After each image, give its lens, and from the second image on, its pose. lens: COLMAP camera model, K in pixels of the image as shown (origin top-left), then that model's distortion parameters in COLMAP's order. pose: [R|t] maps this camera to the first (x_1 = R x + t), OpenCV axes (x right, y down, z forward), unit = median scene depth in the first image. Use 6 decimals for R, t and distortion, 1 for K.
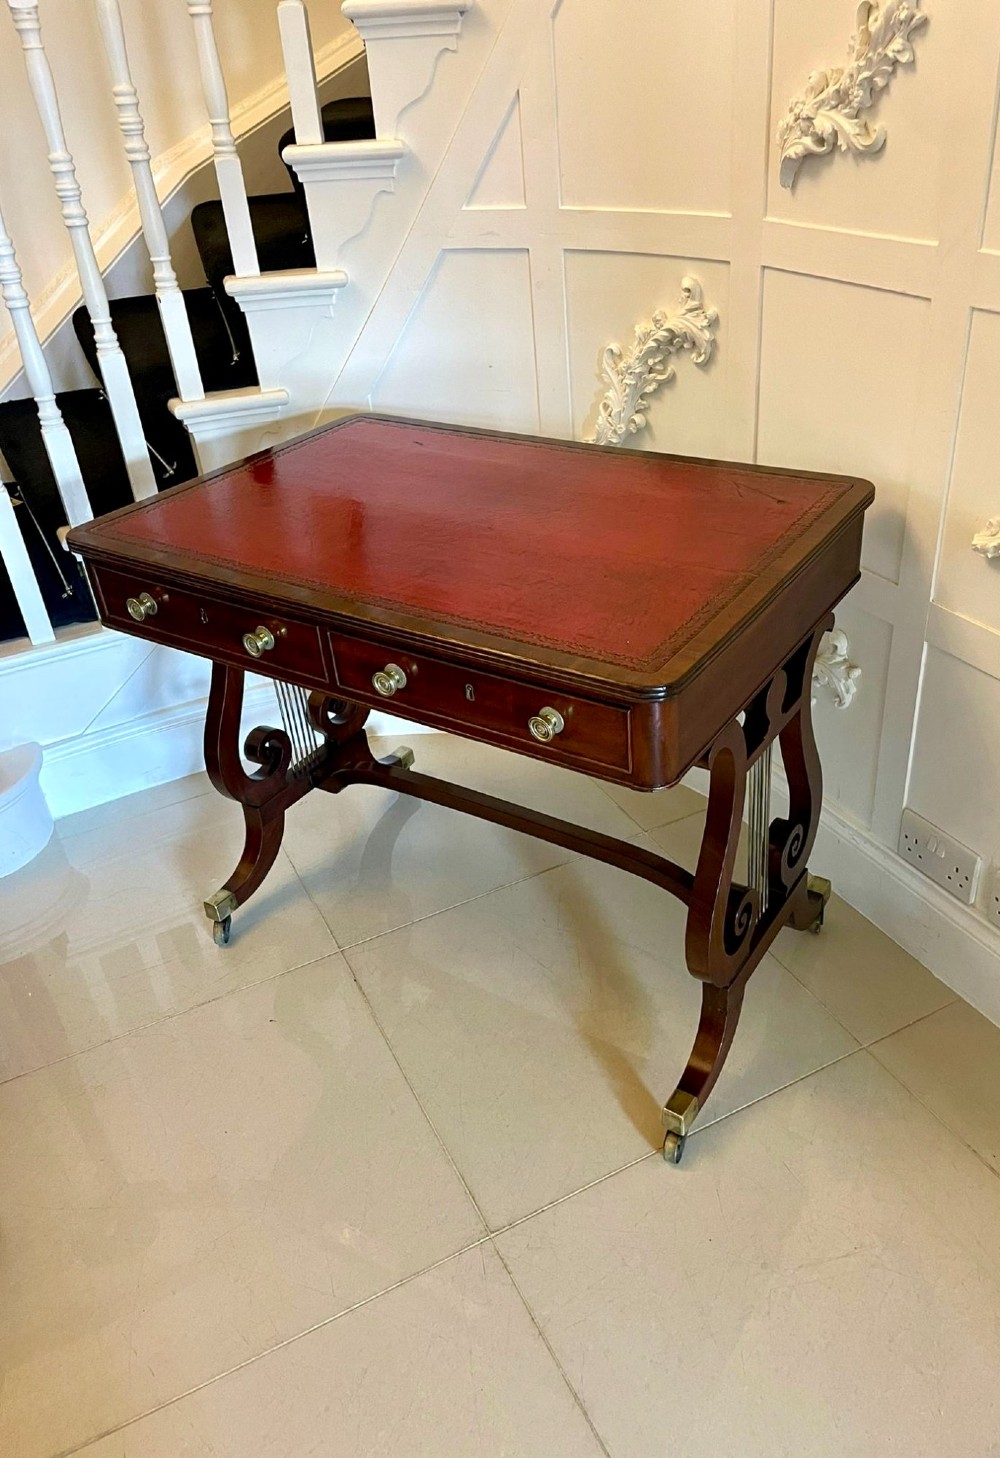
lens RADIAL K [[1089.3, 0, 575.0], [0, 1089.3, 727.3], [0, 0, 1]] dist [0.009357, -0.063816]
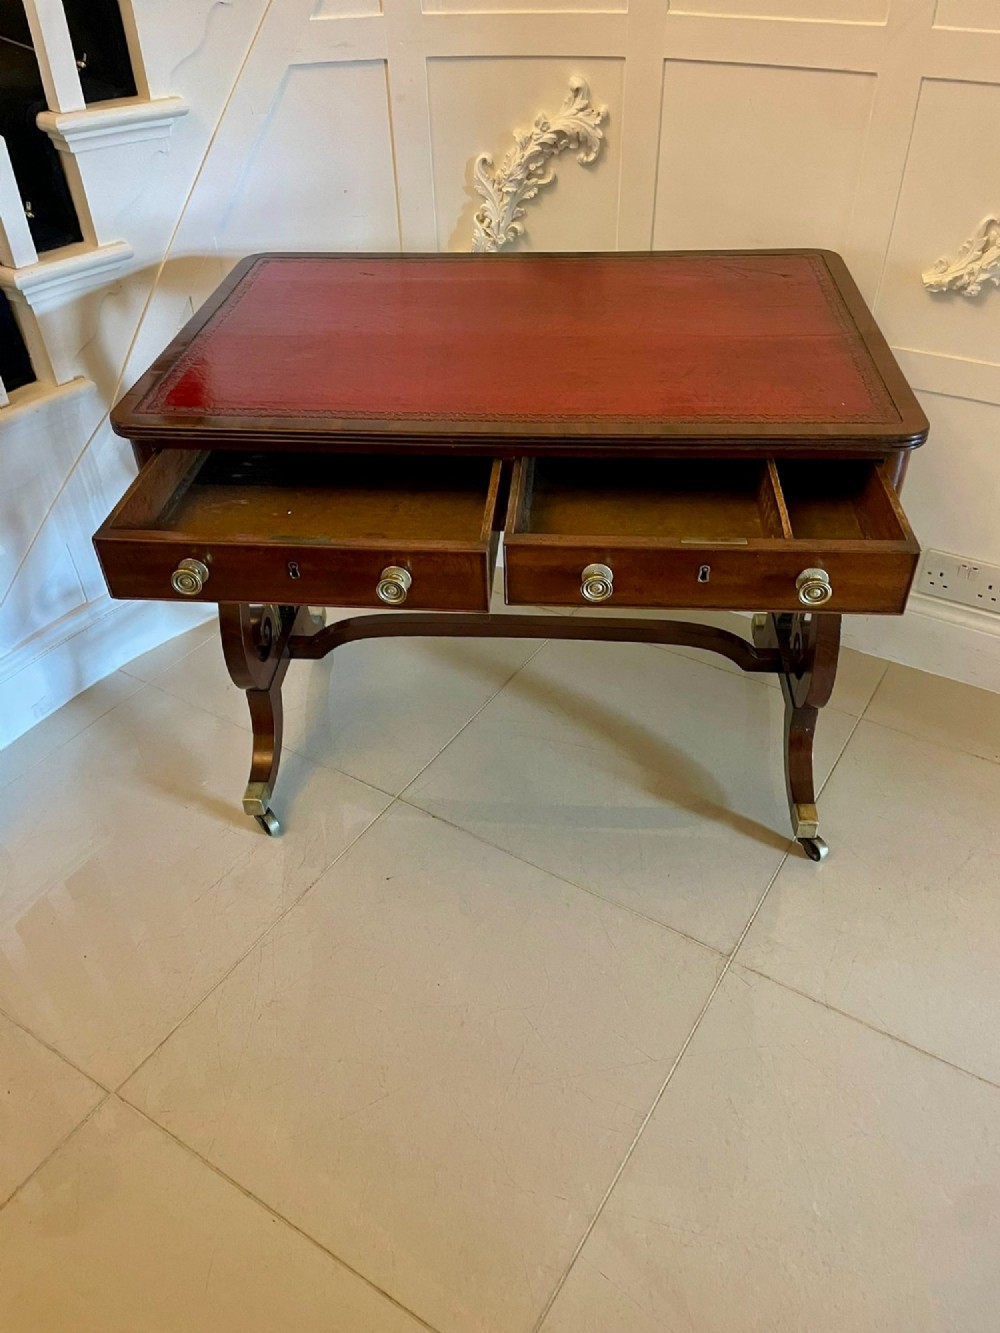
lens RADIAL K [[995.2, 0, 500.0], [0, 995.2, 666.5], [0, 0, 1]] dist [0.029602, -0.069184]
pose [[0.877371, -0.278391, 0.390792, -0.460154], [0.237986, 0.959714, 0.149372, -0.026157], [-0.416632, -0.038052, 0.908278, 0.125281]]
